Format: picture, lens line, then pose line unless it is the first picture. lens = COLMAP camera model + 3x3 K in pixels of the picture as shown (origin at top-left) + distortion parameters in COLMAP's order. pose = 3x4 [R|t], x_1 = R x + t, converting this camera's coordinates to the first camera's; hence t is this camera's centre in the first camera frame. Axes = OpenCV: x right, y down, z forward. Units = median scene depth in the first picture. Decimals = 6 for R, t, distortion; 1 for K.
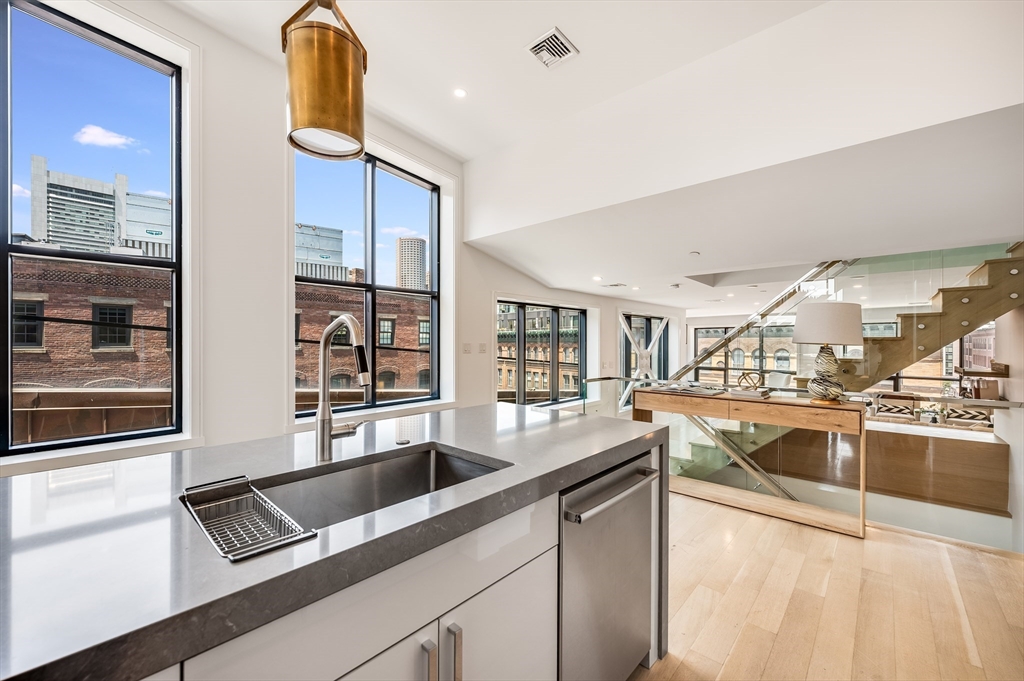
lens RADIAL K [[408.0, 0, 512.7], [0, 408.0, 342.4], [0, 0, 1]] dist [0.000051, -0.000198]
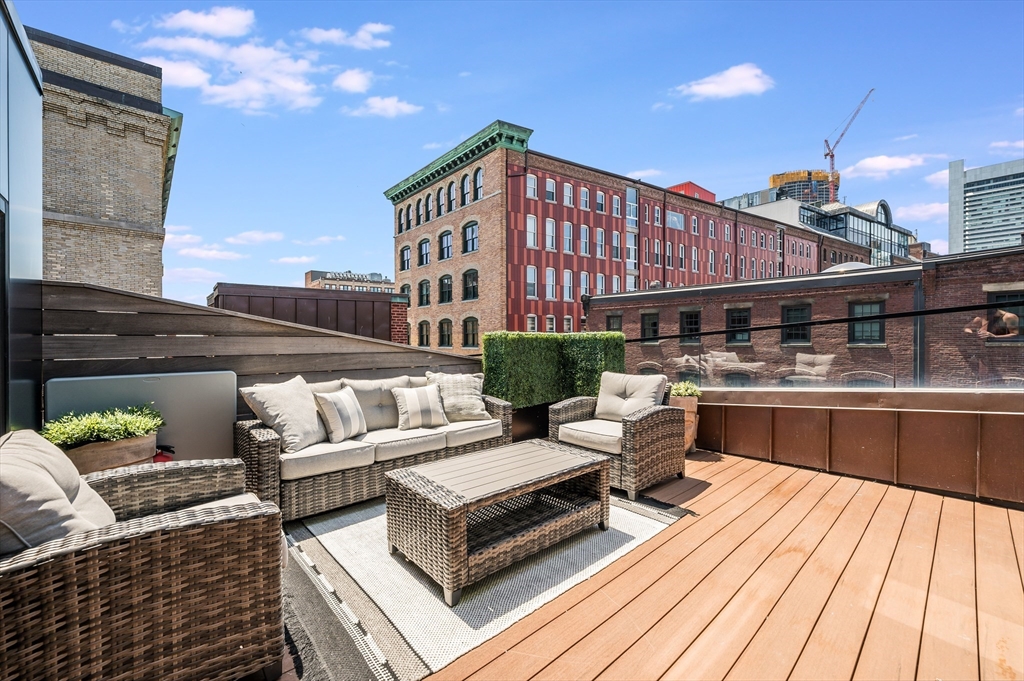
lens RADIAL K [[409.2, 0, 514.5], [0, 409.2, 341.9], [0, 0, 1]] dist [-0.000785, 0.000027]
pose [[-0.096386, 0.001653, -0.995343, -1.058592], [0.000346, 0.999999, 0.001627, 0.039933], [0.995344, -0.000188, -0.096386, -0.942443]]
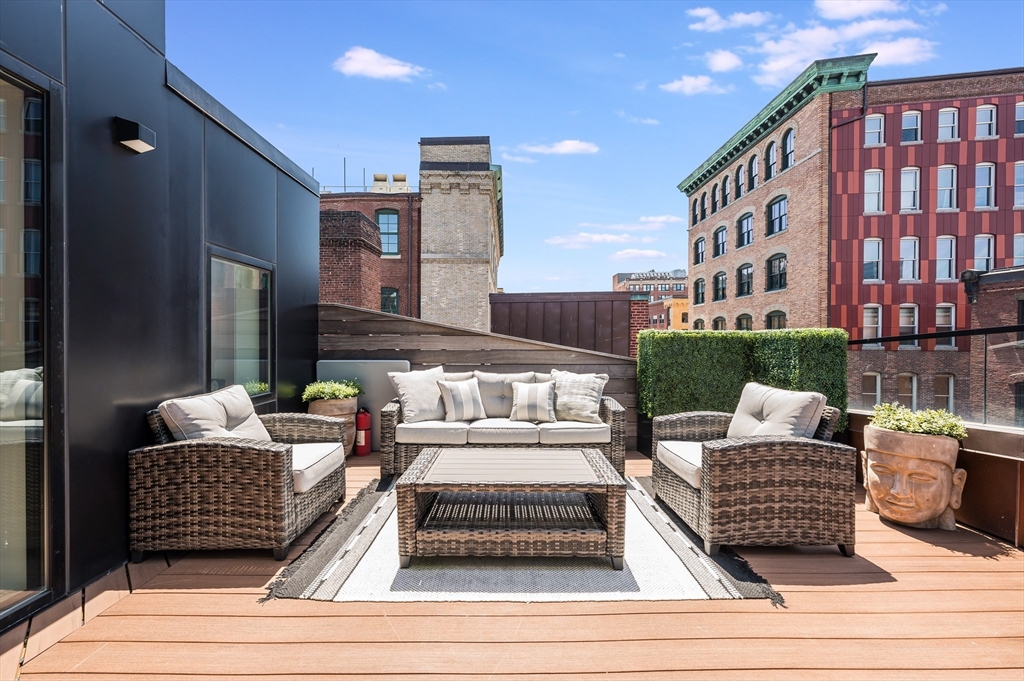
lens RADIAL K [[409.2, 0, 514.5], [0, 409.2, 341.9], [0, 0, 1]] dist [-0.000785, 0.000027]
pose [[-0.729004, 0.002285, -0.684506, -1.206706], [-0.005218, 0.999947, 0.008896, 0.037041], [0.684489, 0.010057, -0.728953, -0.652362]]
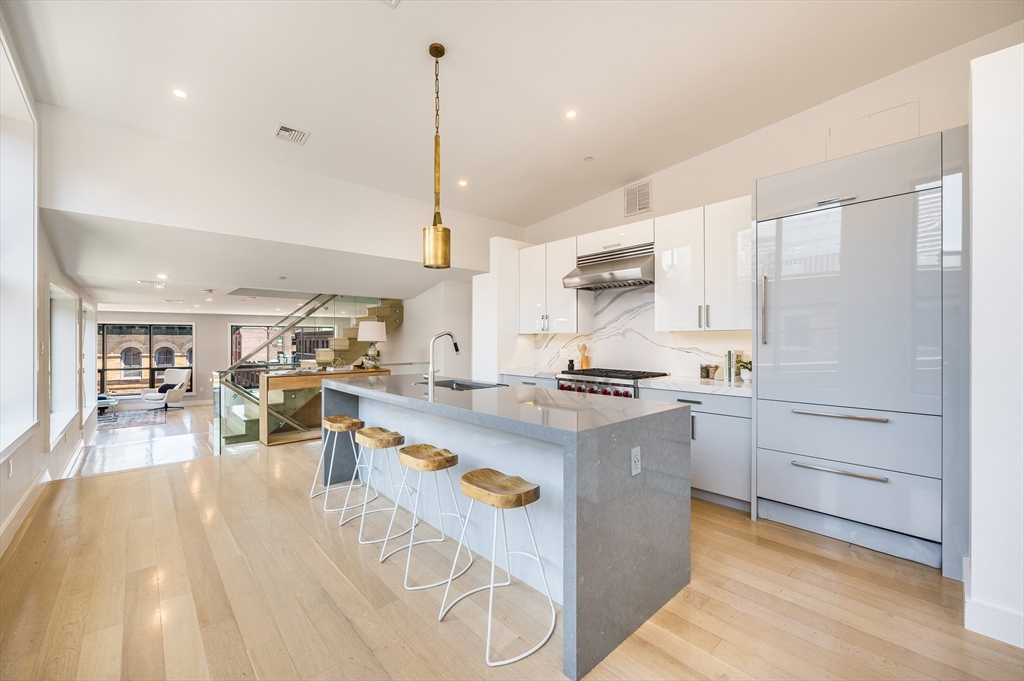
lens RADIAL K [[409.2, 0, 514.5], [0, 409.2, 341.9], [0, 0, 1]] dist [-0.000785, 0.000027]
pose [[0.084753, -0.006180, 0.996383, -0.740923], [0.001472, 0.999980, 0.006077, -0.002978], [-0.996401, 0.000952, 0.084760, 0.061332]]
